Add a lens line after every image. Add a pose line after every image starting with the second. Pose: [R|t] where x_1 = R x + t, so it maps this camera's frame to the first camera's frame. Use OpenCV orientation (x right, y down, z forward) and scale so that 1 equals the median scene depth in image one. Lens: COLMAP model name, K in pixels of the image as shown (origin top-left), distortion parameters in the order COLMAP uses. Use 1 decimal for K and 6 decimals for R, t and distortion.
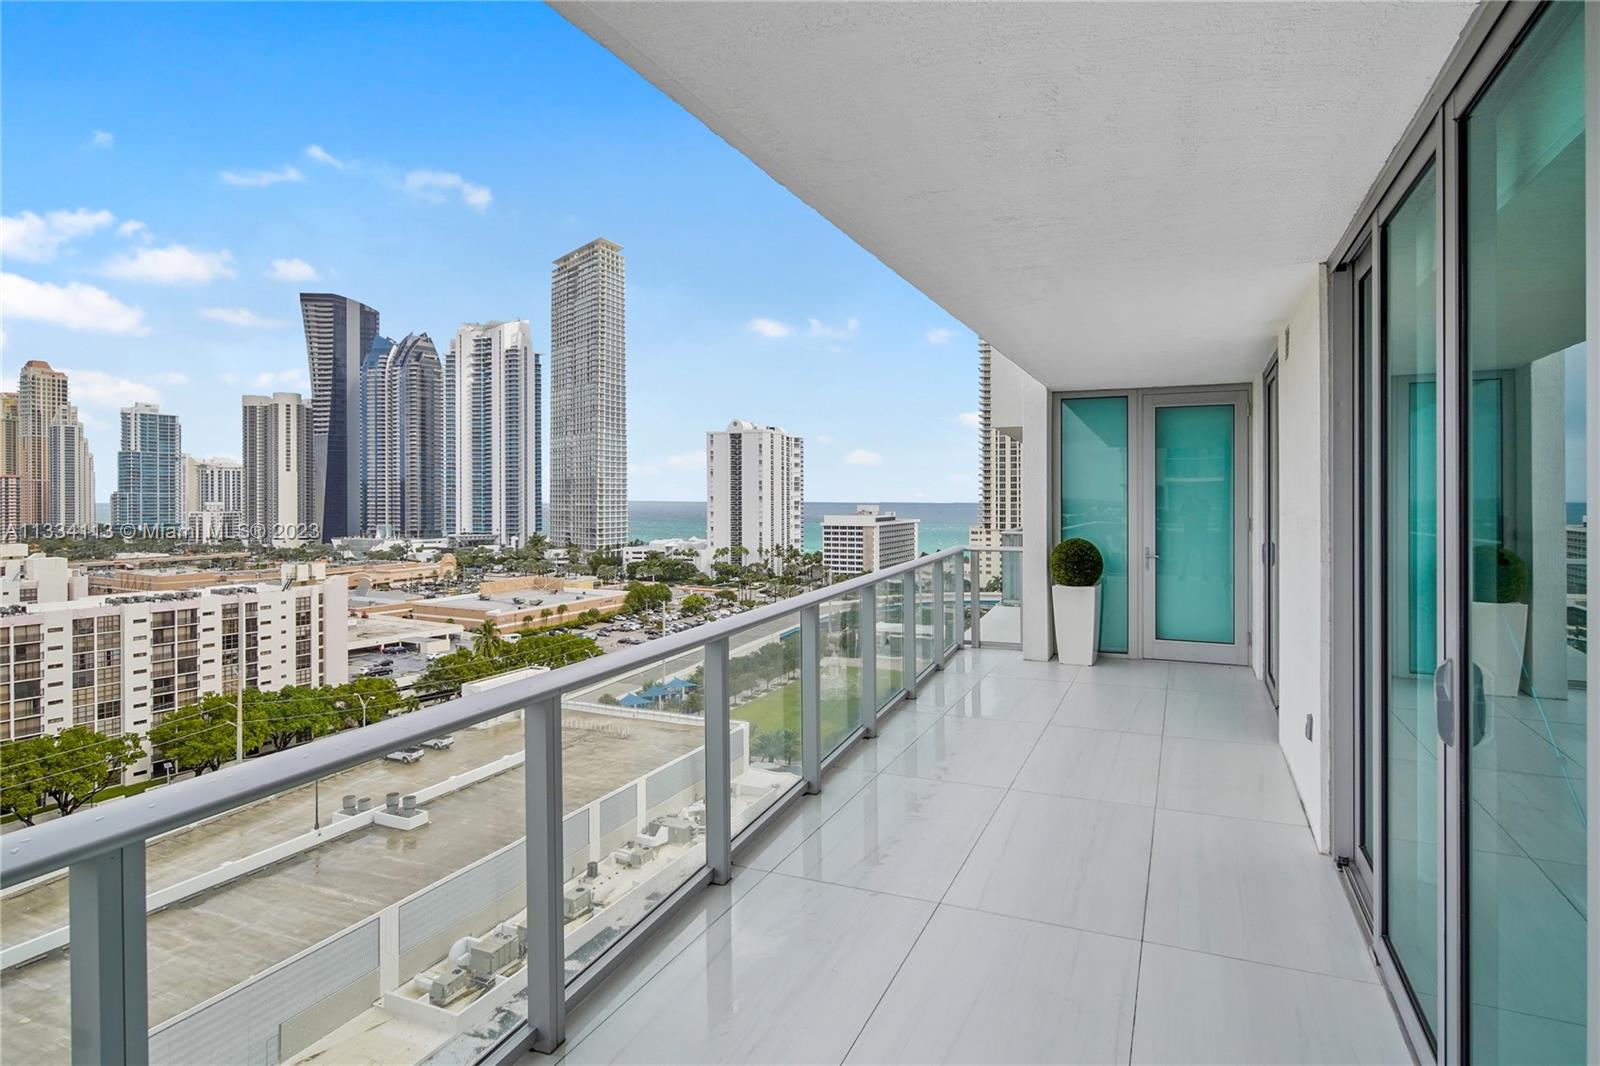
lens RADIAL K [[891.9, 0, 783.2], [0, 891.9, 500.4], [0, 0, 1]] dist [-0.001249, -0.000157]
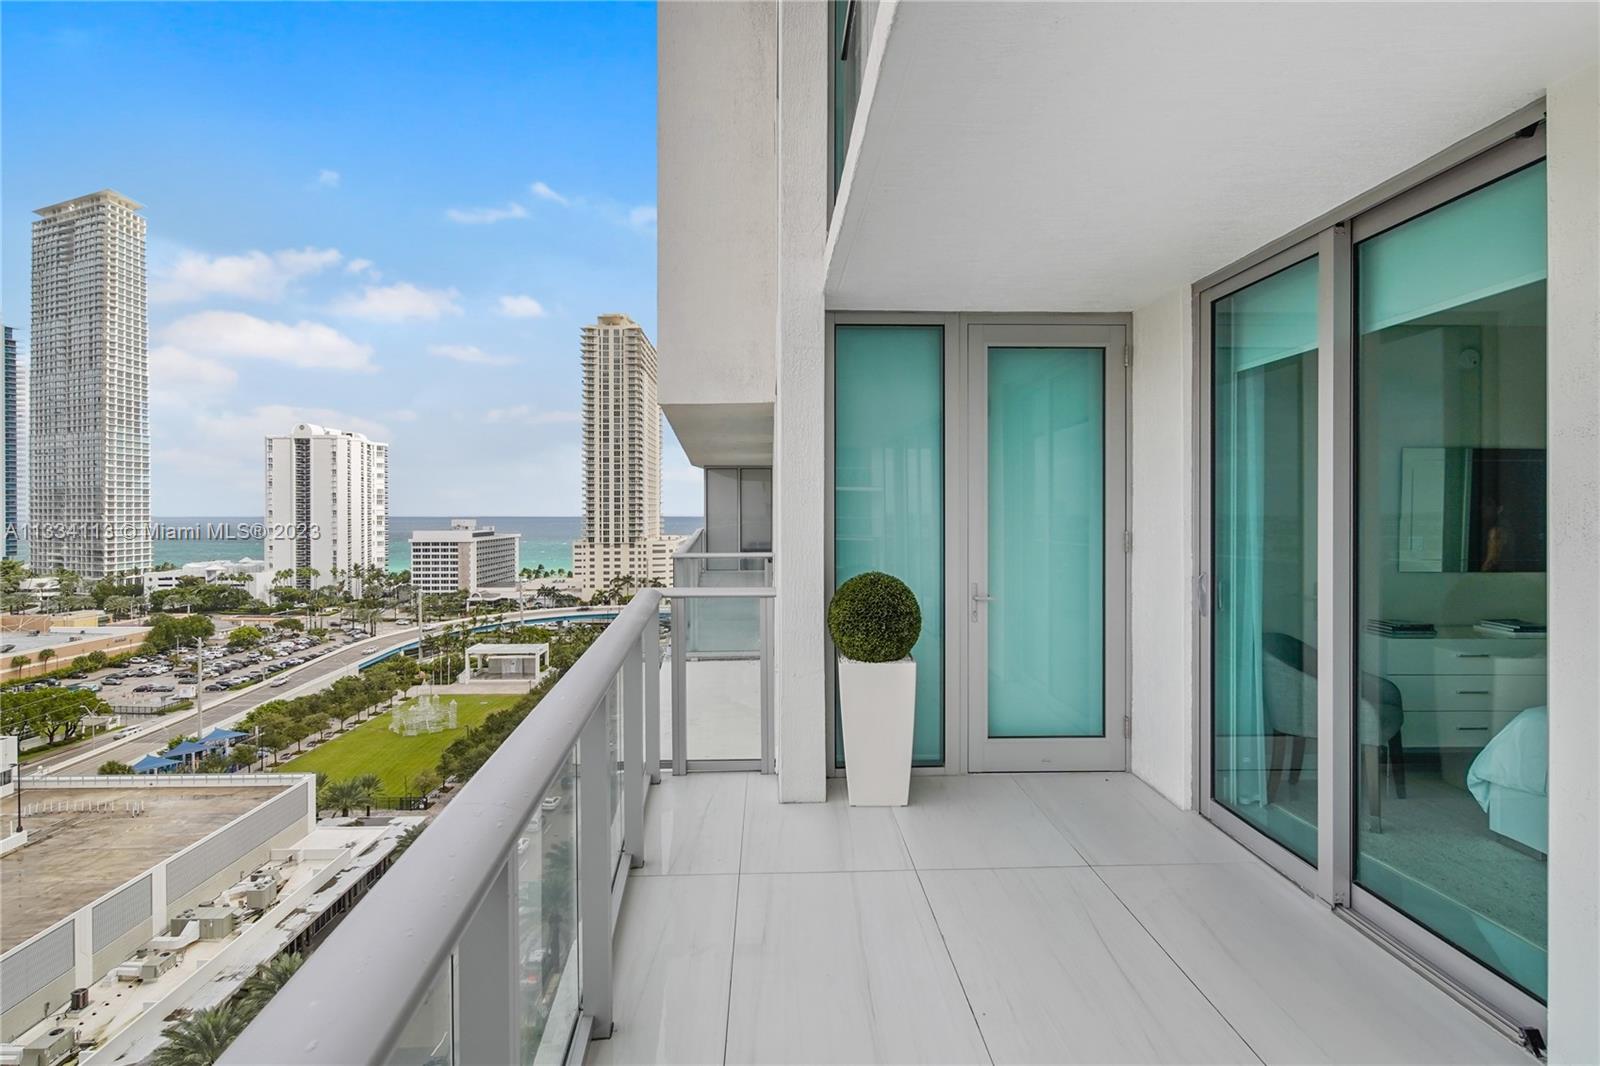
lens RADIAL K [[767.1, 0, 755.9], [0, 767.1, 509.6], [0, 0, 1]] dist [0.002405, -0.000329]
pose [[0.895949, 0.000271, 0.444158, 0.011474], [0.003186, 0.999970, -0.007038, 0.001467], [-0.444146, 0.007720, 0.895921, 0.135124]]
